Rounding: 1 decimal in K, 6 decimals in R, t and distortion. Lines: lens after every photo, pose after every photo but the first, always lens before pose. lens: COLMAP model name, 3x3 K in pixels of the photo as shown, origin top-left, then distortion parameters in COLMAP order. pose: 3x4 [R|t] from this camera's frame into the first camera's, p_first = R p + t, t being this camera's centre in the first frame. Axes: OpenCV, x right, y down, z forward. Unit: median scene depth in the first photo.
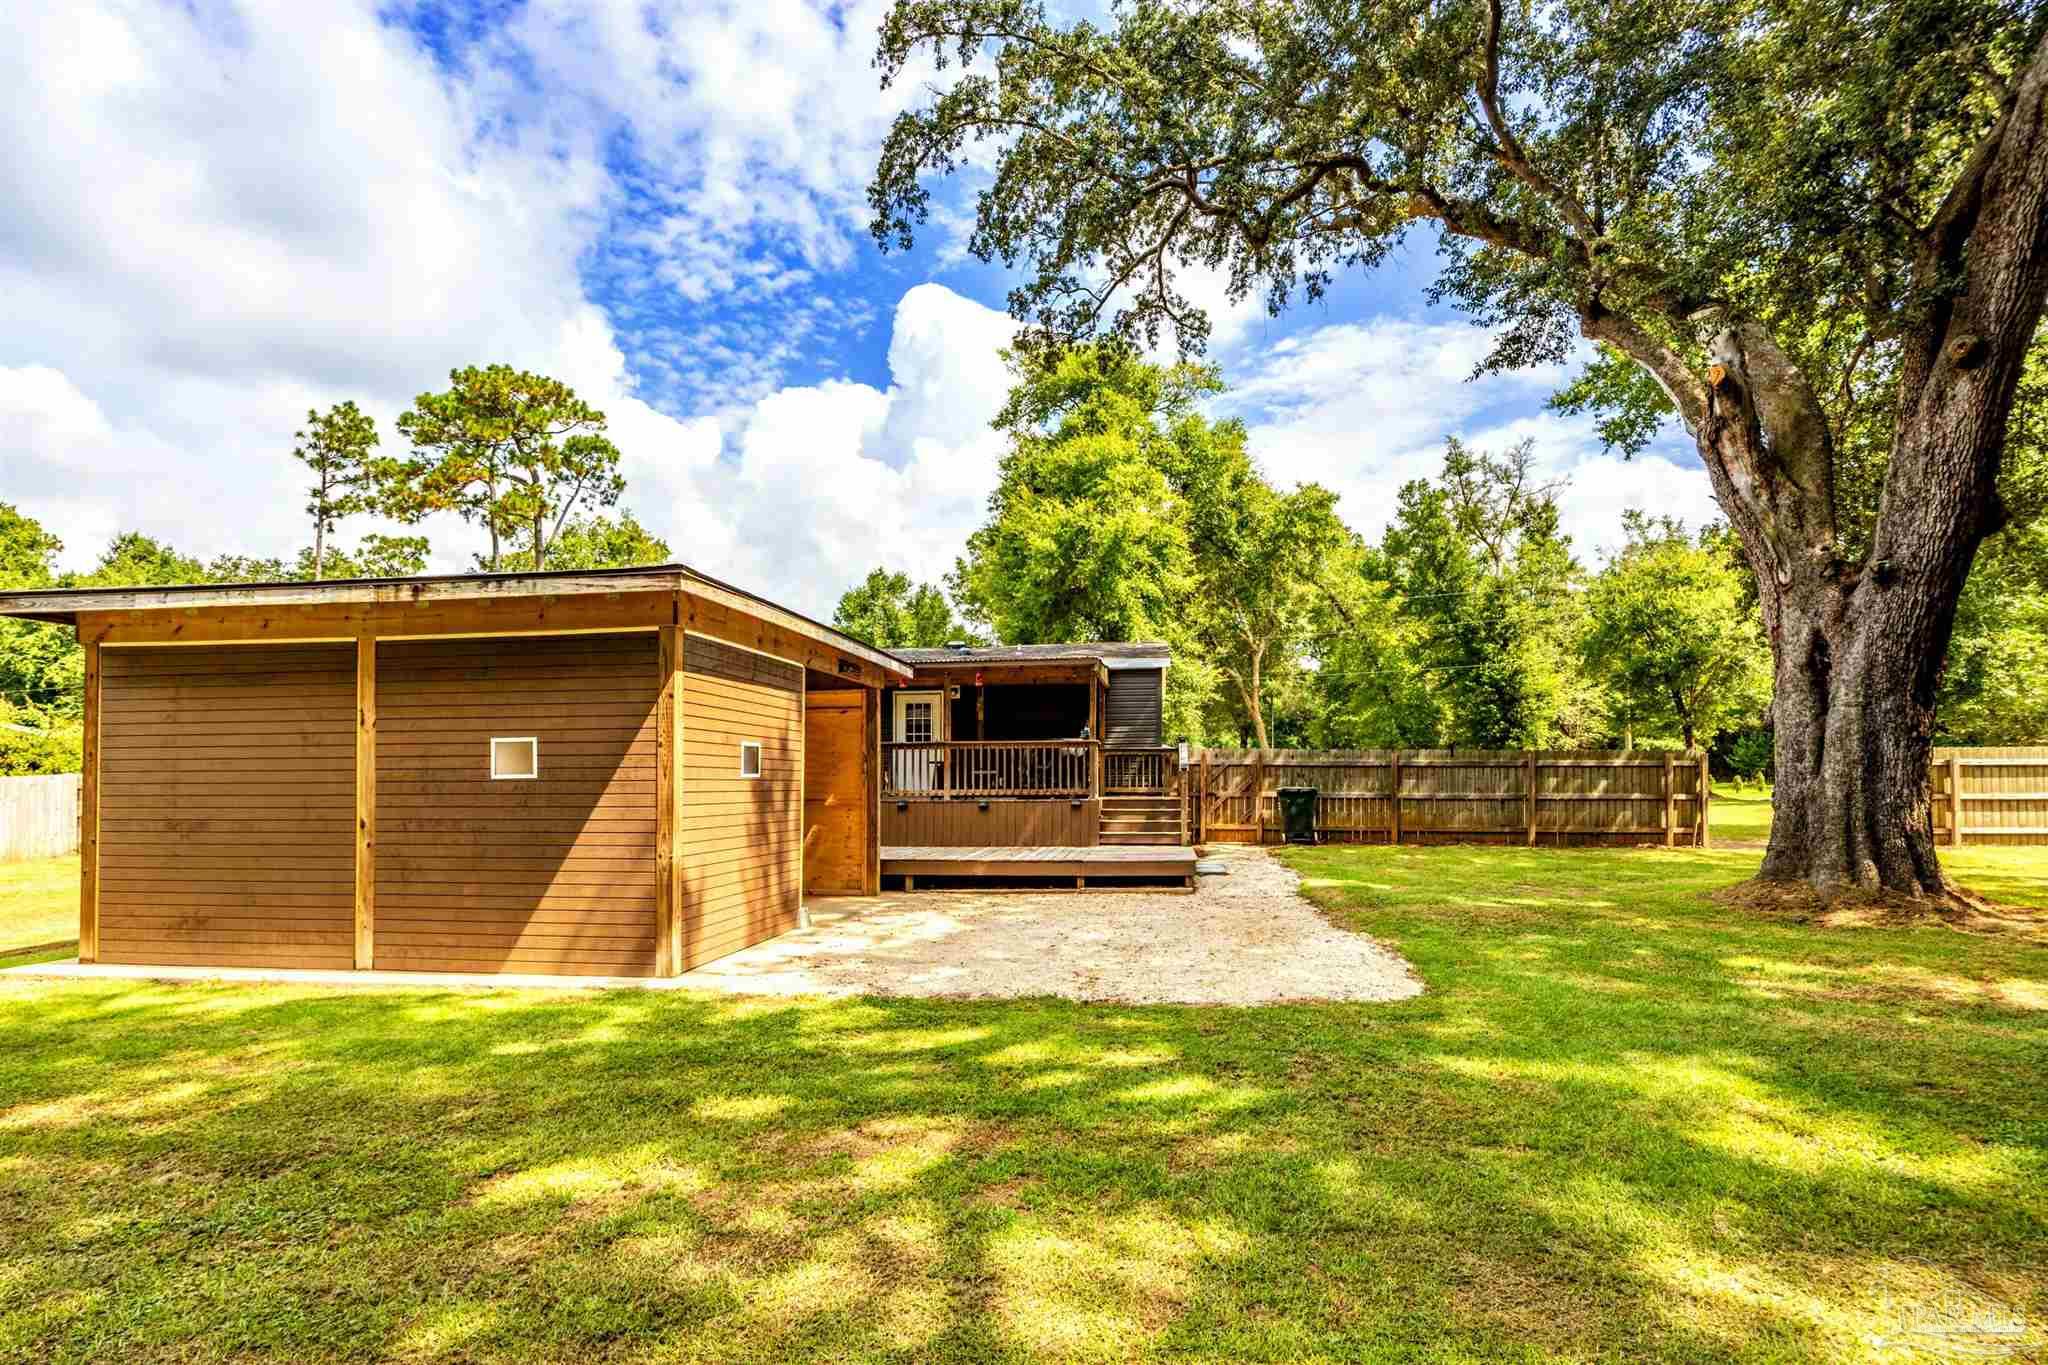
lens RADIAL K [[989.6, 0, 1027.4], [0, 989.6, 793.9], [0, 0, 1]] dist [-0.025888, 0.000040]
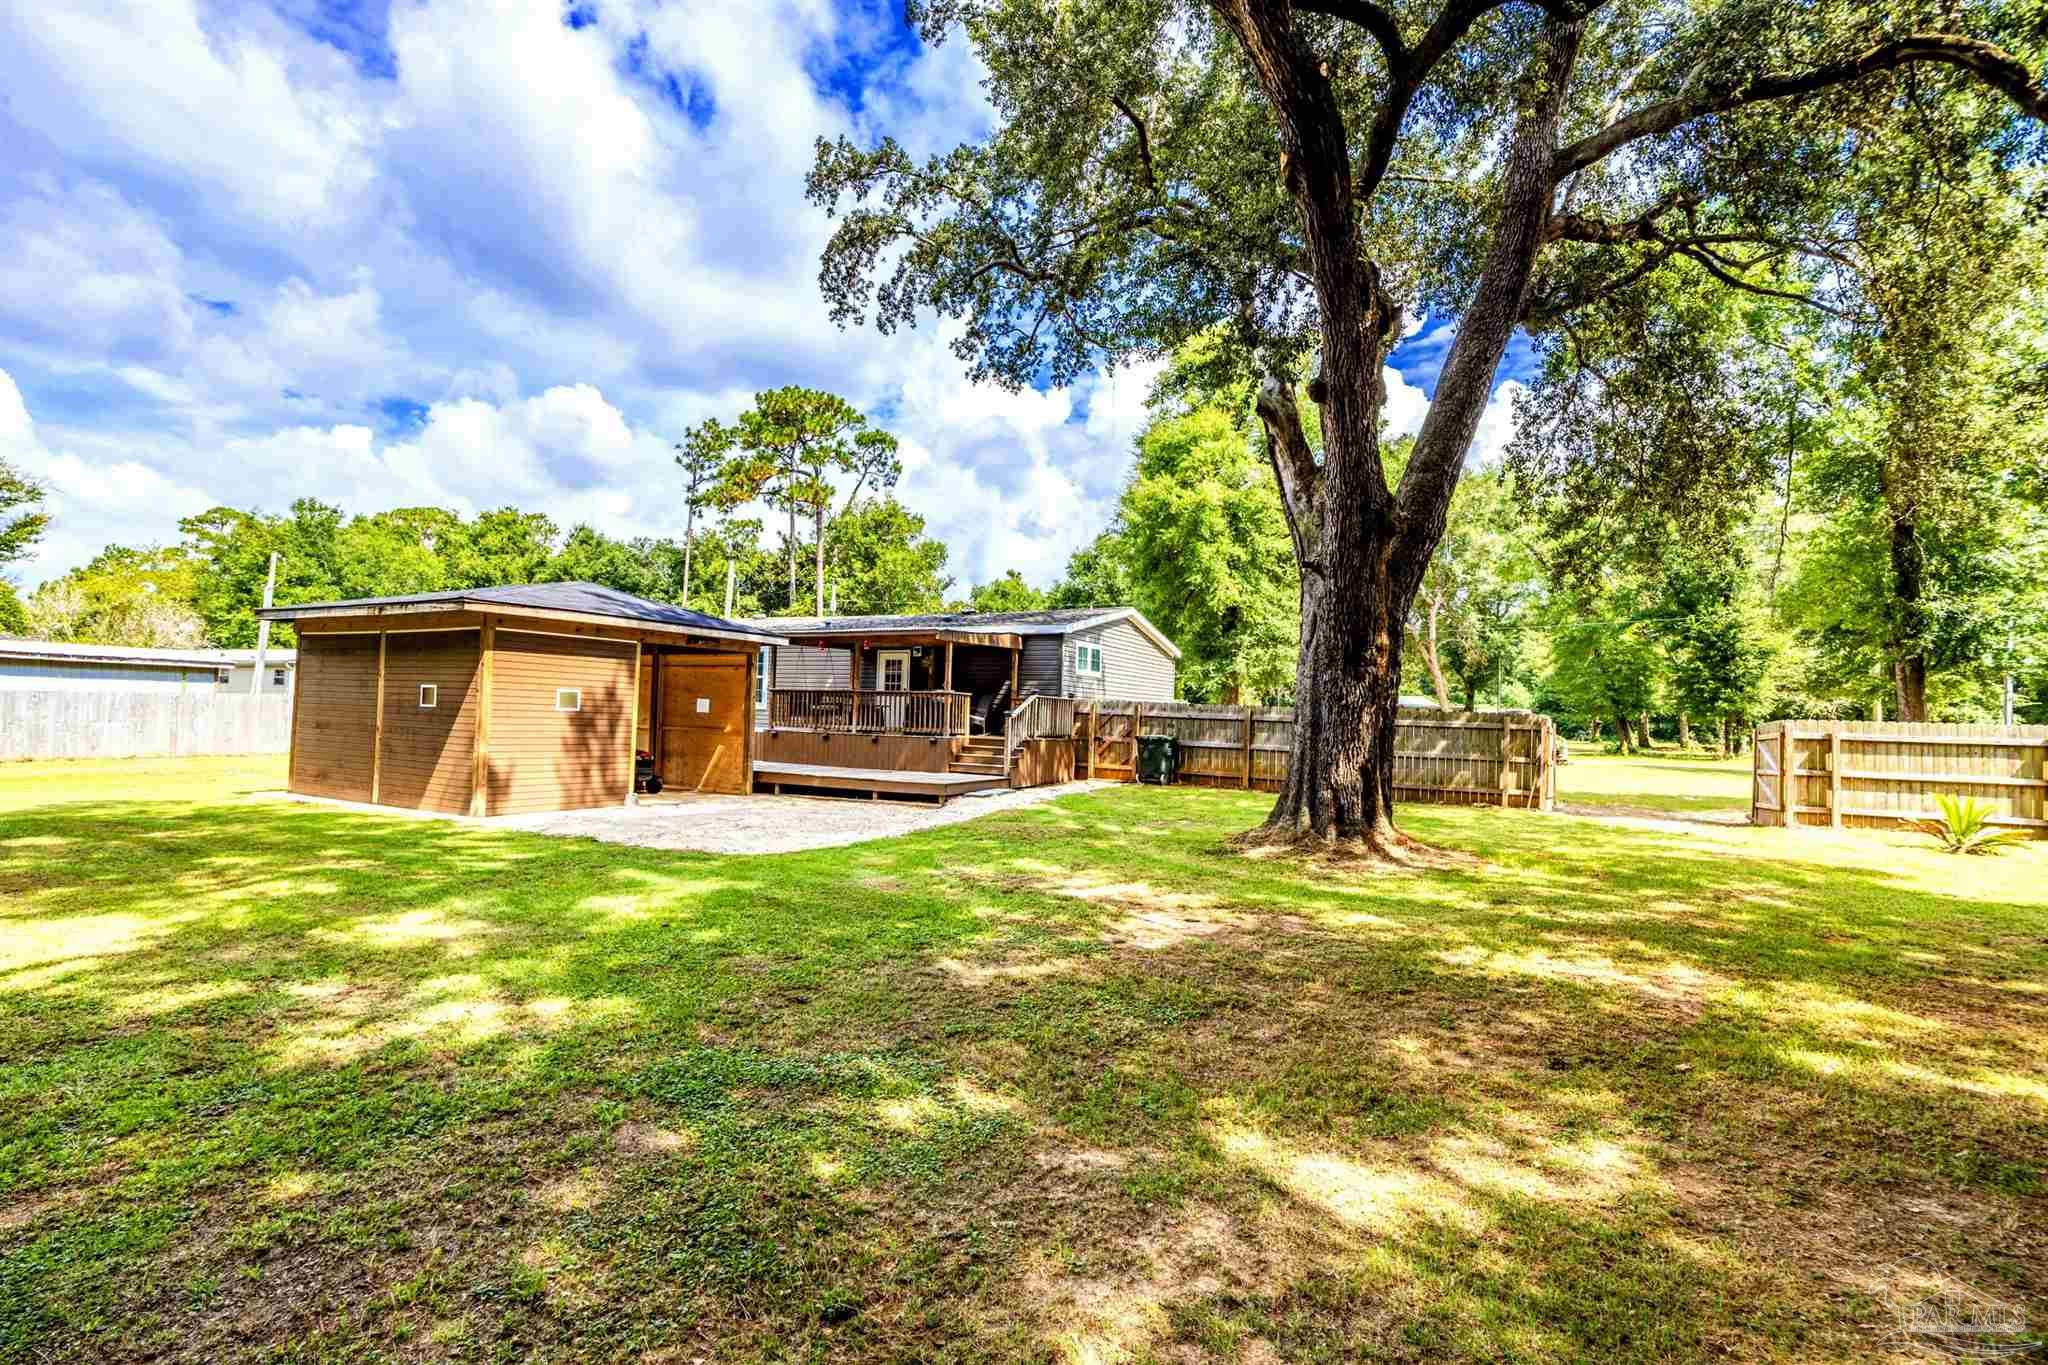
lens RADIAL K [[968.2, 0, 1003.6], [0, 968.2, 721.9], [0, 0, 1]] dist [-0.042200, 0.000247]
pose [[0.926177, 0.035062, -0.375456, 0.503980], [-0.040653, 0.999149, -0.006978, -0.007034], [0.374892, 0.021727, 0.926814, -0.123100]]
